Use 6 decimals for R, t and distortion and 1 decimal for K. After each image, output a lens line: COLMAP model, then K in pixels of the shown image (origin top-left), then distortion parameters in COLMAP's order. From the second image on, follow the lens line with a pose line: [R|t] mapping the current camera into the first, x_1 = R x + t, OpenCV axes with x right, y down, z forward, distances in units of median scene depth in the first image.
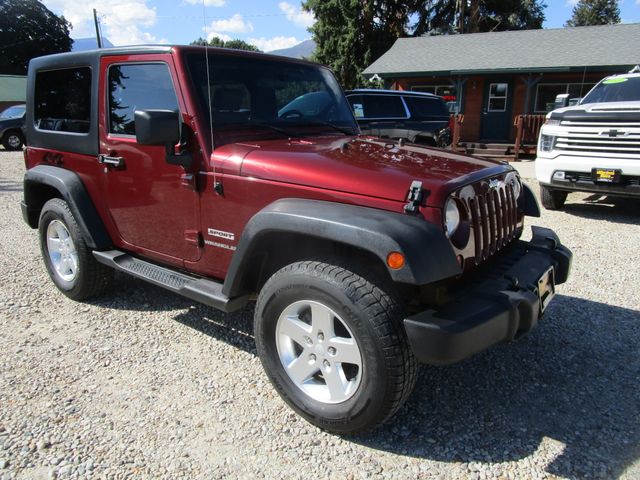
lens RADIAL K [[481.4, 0, 316.6], [0, 481.4, 241.2], [0, 0, 1]] dist [-0.021824, 0.001701]
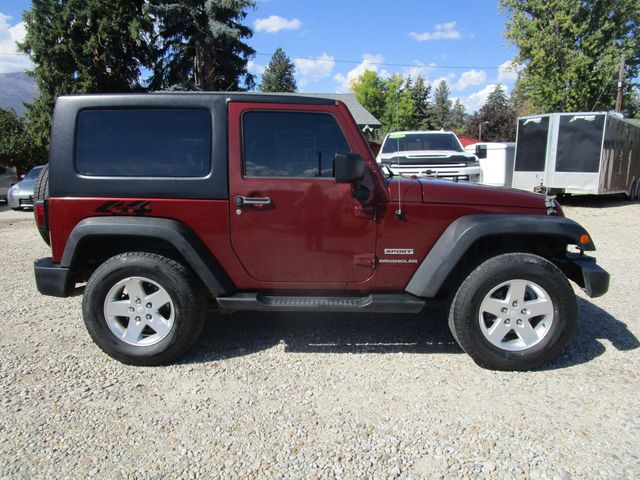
lens RADIAL K [[481.4, 0, 317.9], [0, 481.4, 240.7], [0, 0, 1]] dist [-0.021824, 0.001701]
pose [[0.799936, -0.102571, 0.591255, -0.509576], [0.162624, 0.985467, -0.049063, -0.007179], [-0.577630, 0.135400, 0.804991, 0.058017]]
